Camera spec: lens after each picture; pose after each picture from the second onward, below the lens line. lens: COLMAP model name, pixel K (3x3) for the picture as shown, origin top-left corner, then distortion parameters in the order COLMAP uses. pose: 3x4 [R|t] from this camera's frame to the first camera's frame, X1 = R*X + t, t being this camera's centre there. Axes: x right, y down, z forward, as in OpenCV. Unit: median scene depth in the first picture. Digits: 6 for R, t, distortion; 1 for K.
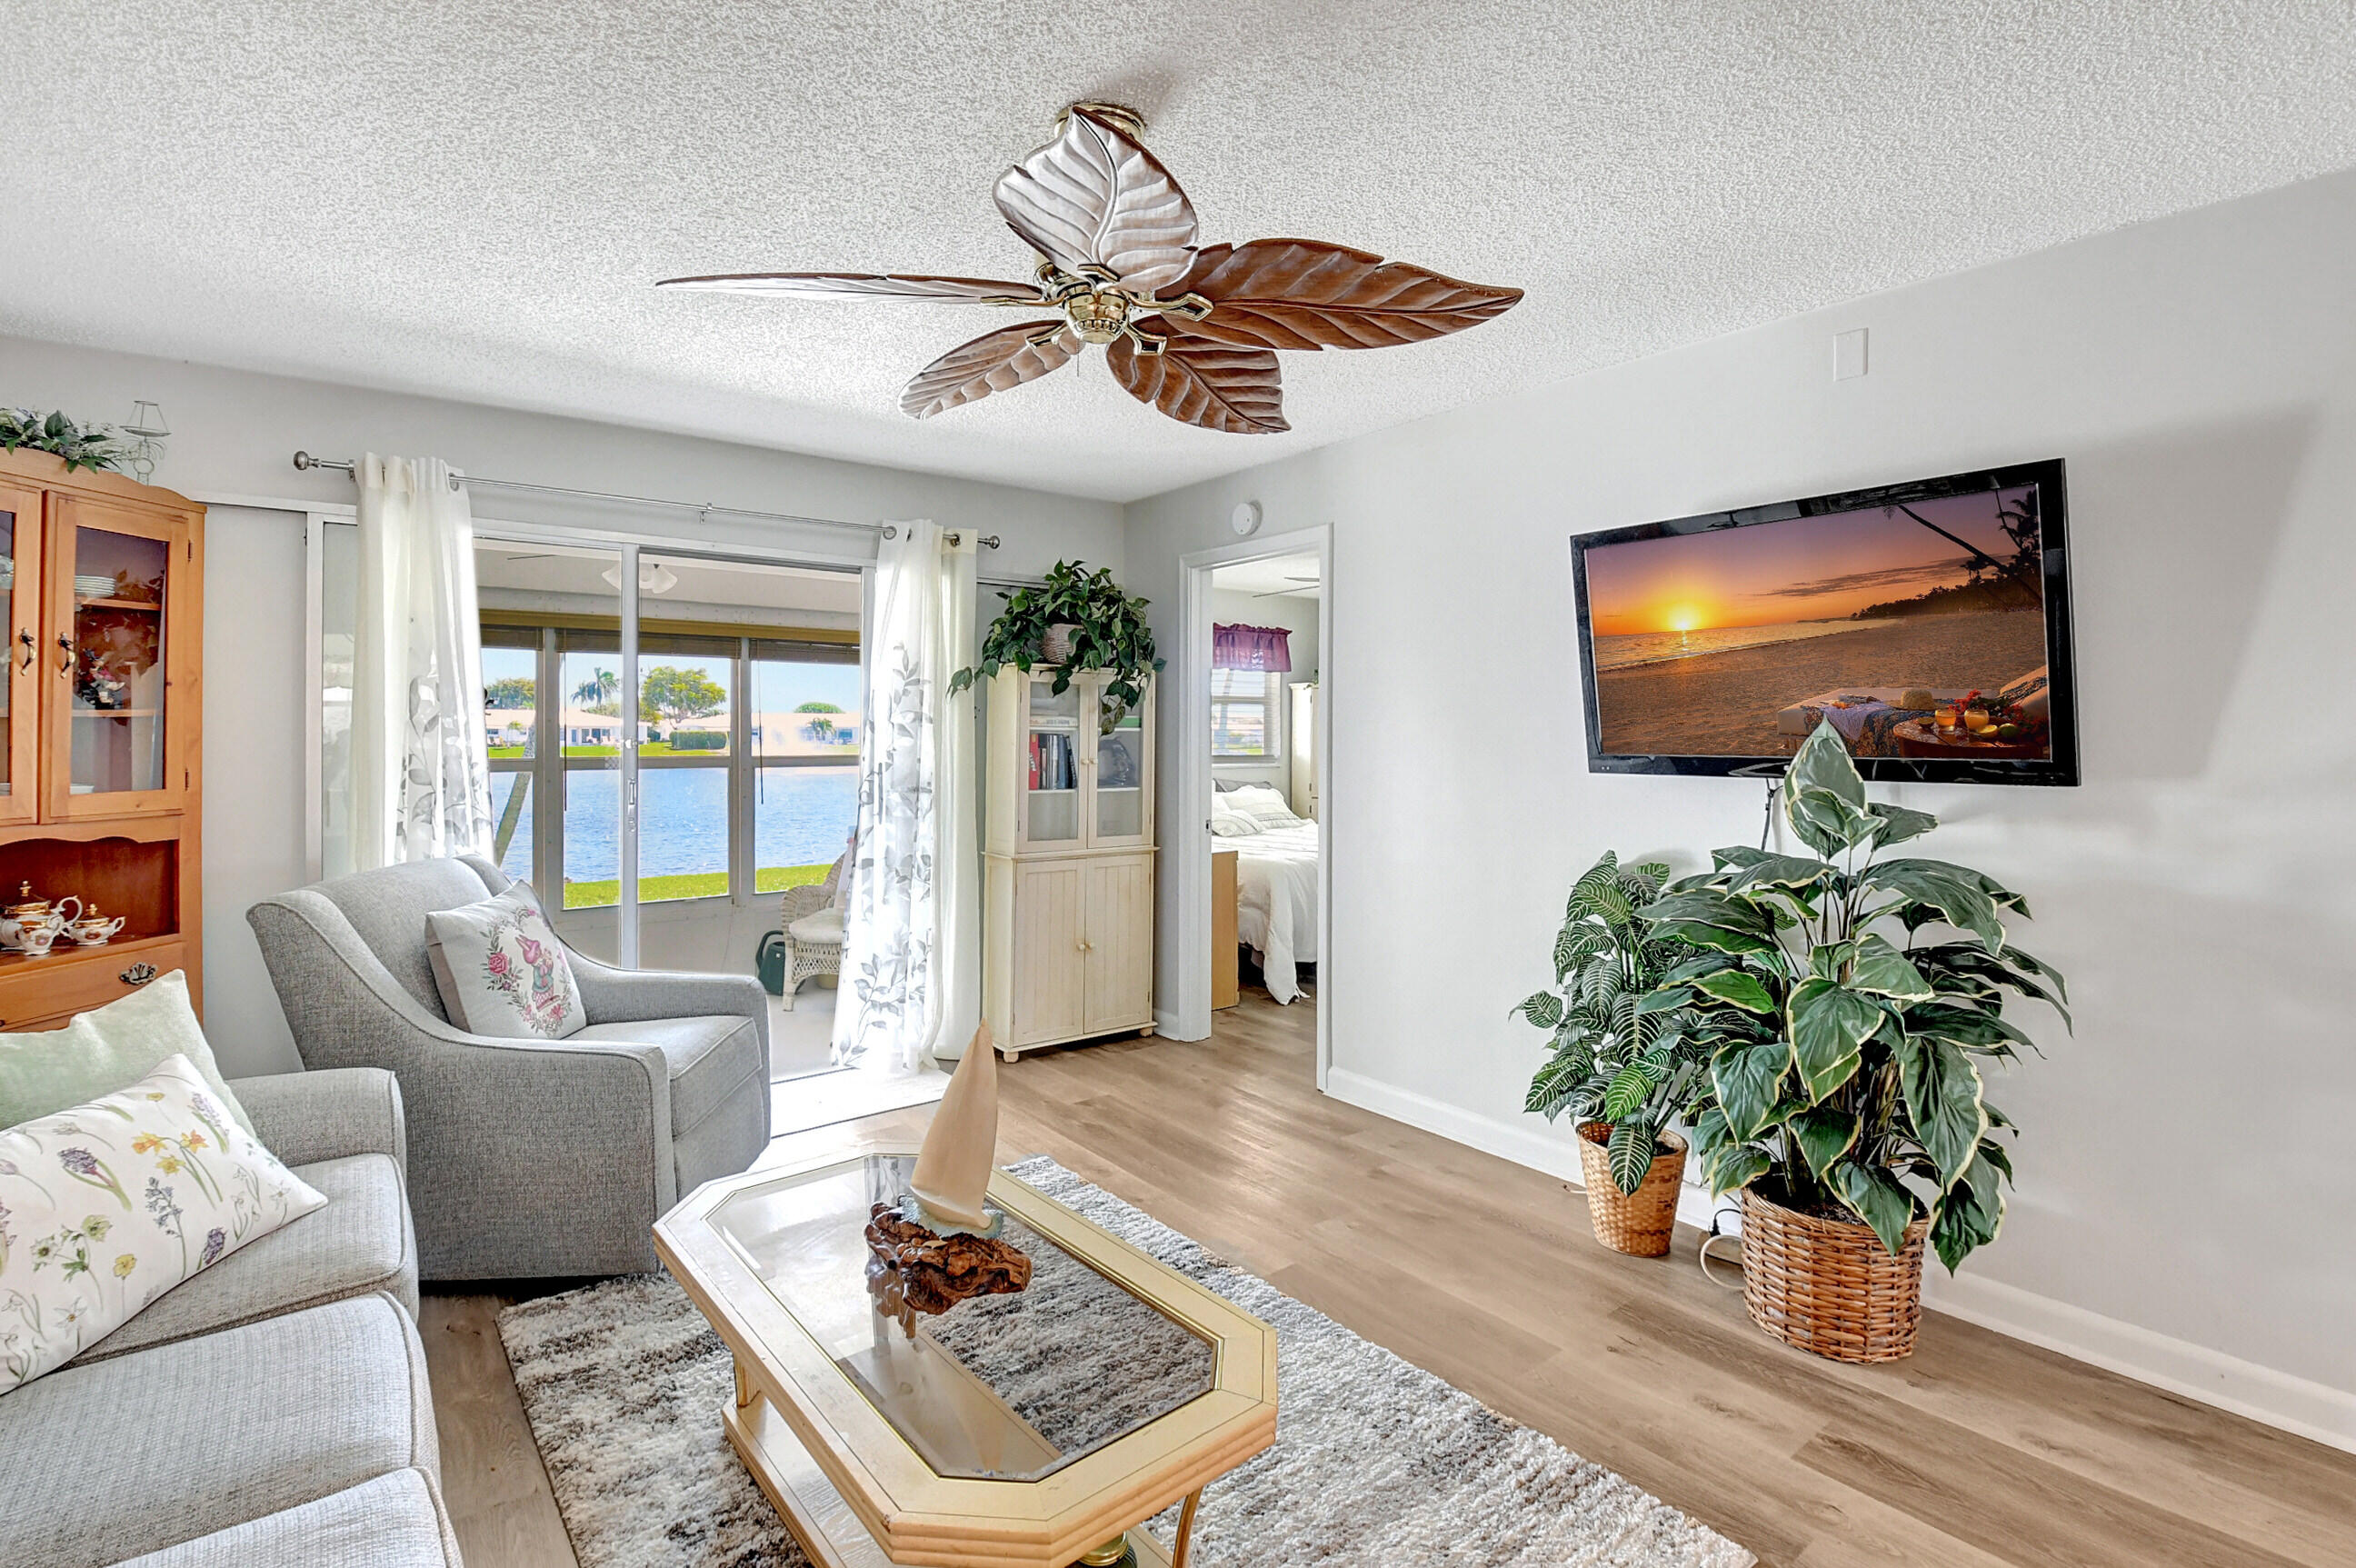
lens RADIAL K [[1097.3, 0, 1142.2], [0, 1097.3, 723.9], [0, 0, 1]] dist [0.000391, -0.012107]
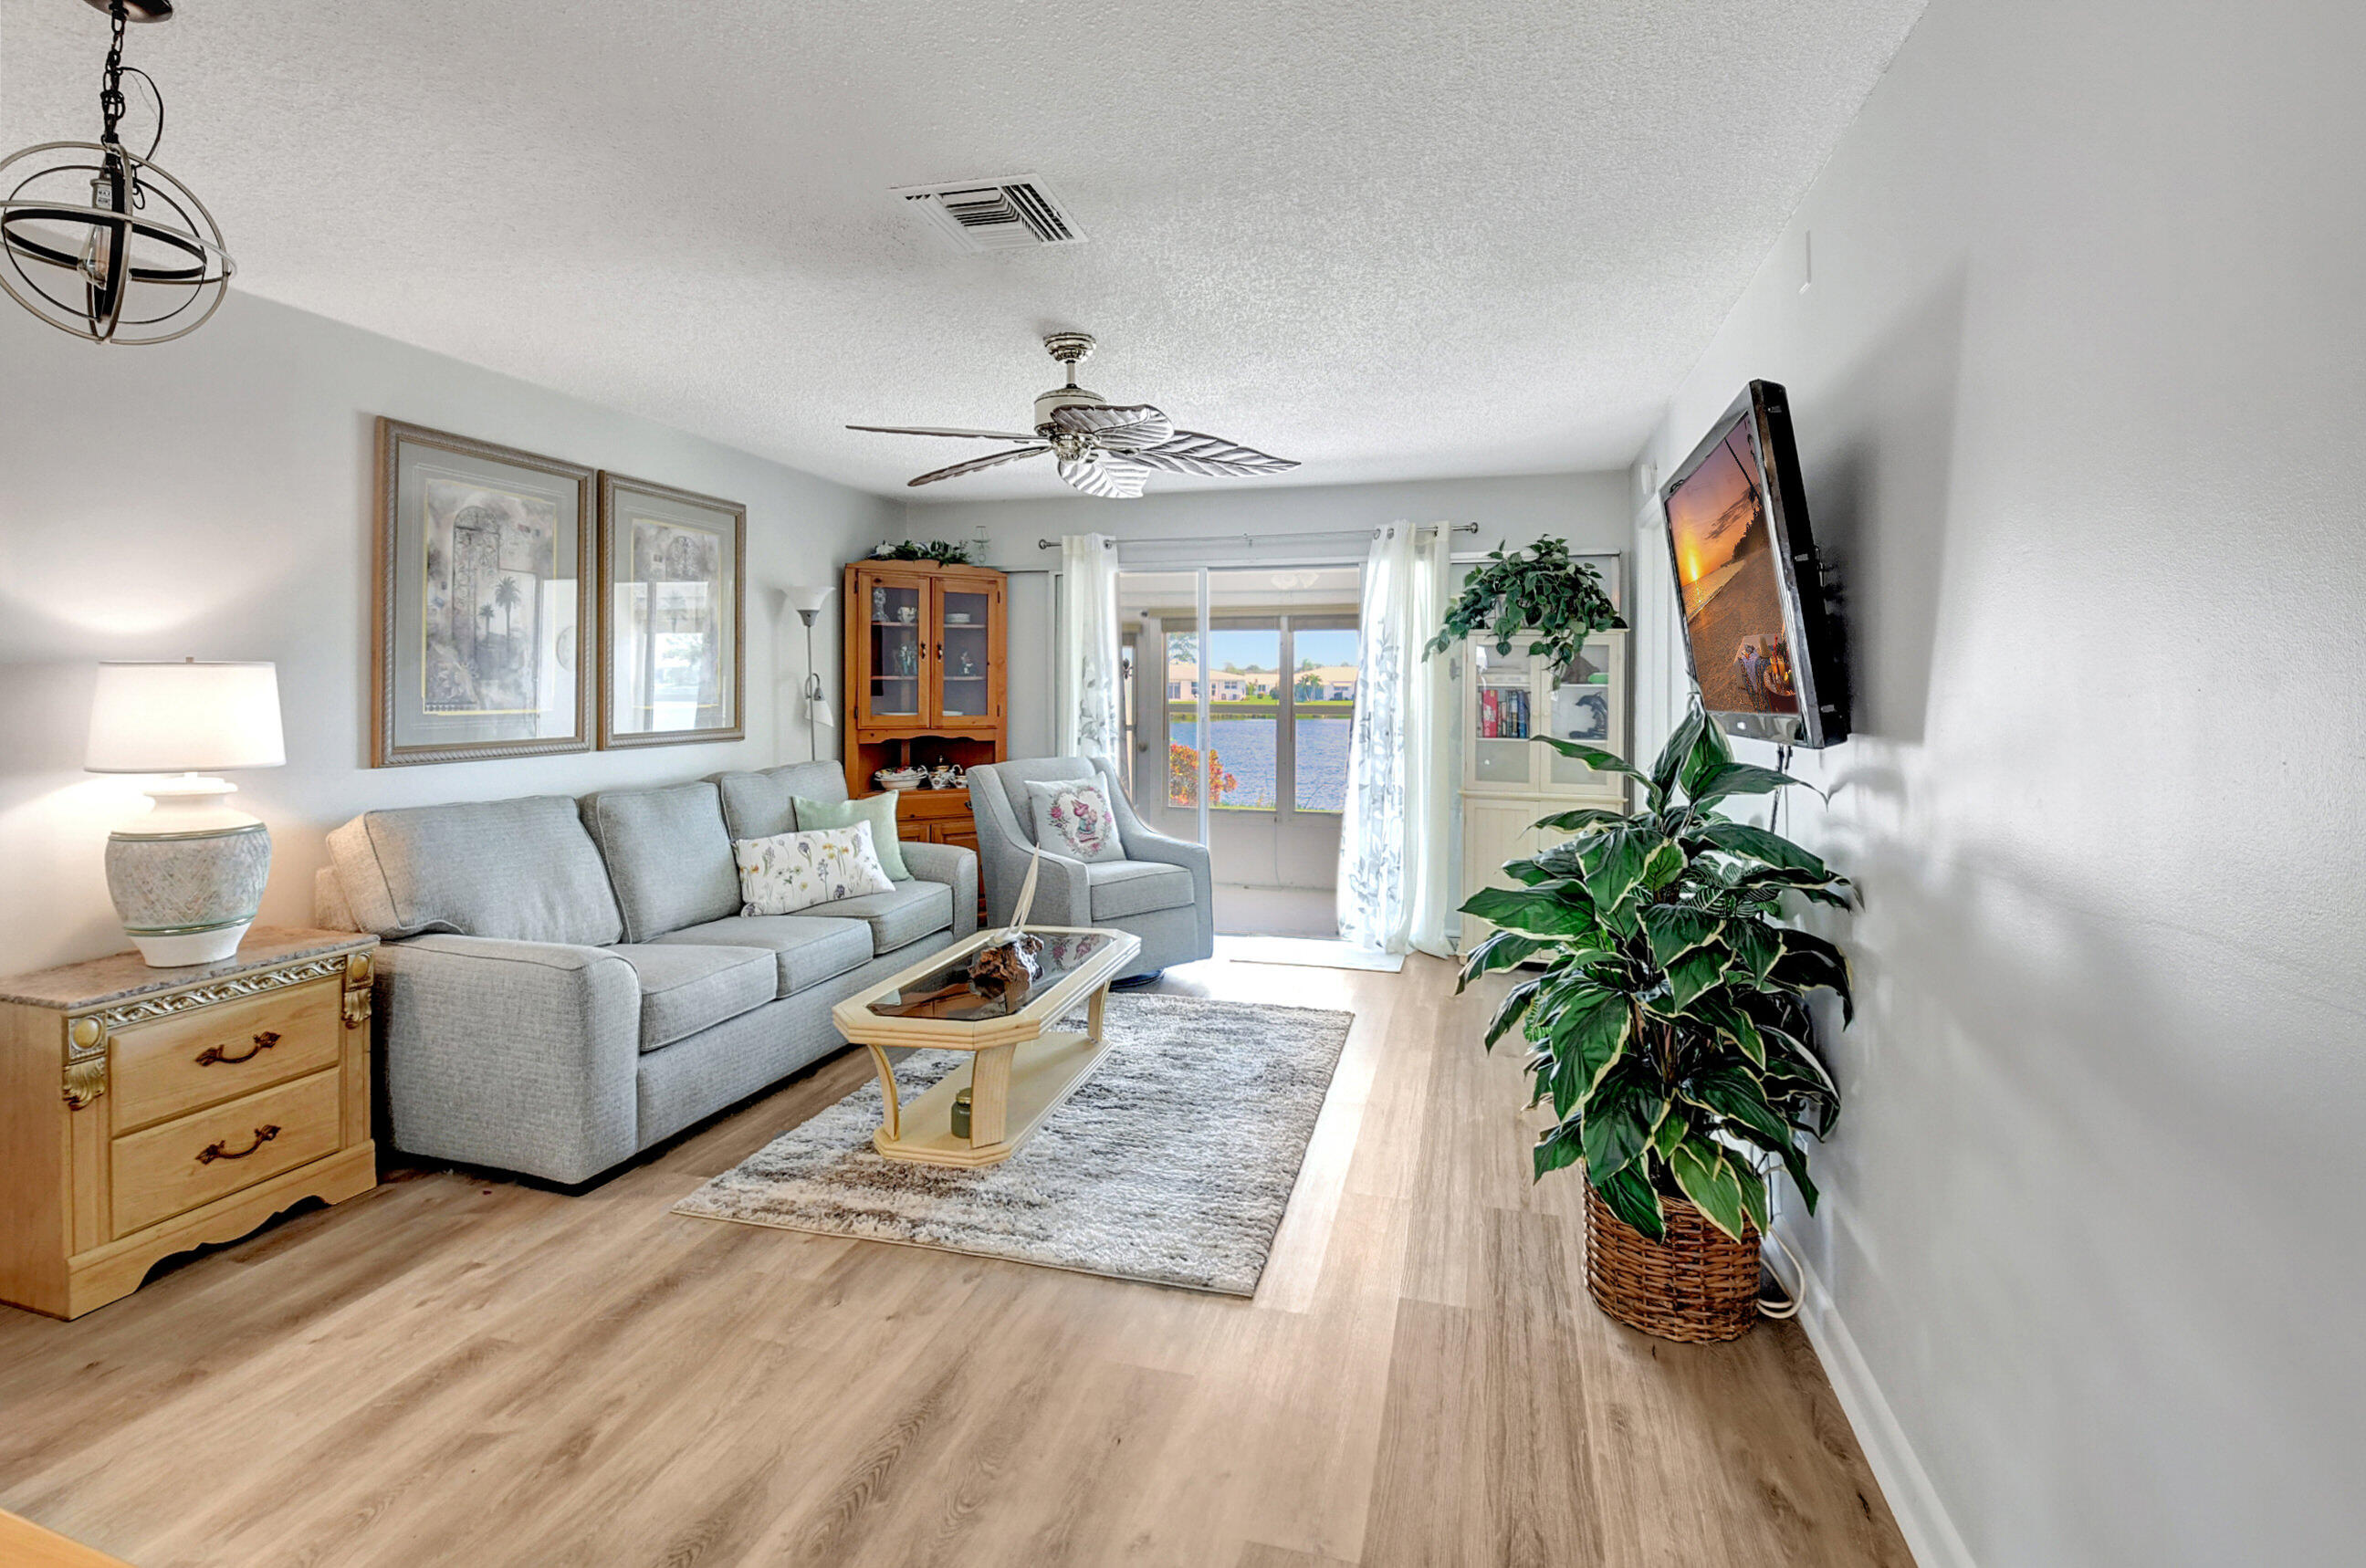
lens RADIAL K [[1076.6, 0, 1191.0], [0, 1076.6, 678.7], [0, 0, 1]] dist [0.000110, -0.000268]
pose [[0.611903, -0.006158, -0.790909, 0.902842], [0.004615, 0.999980, -0.004215, 0.001980], [0.790919, -0.001071, 0.611920, 0.066440]]
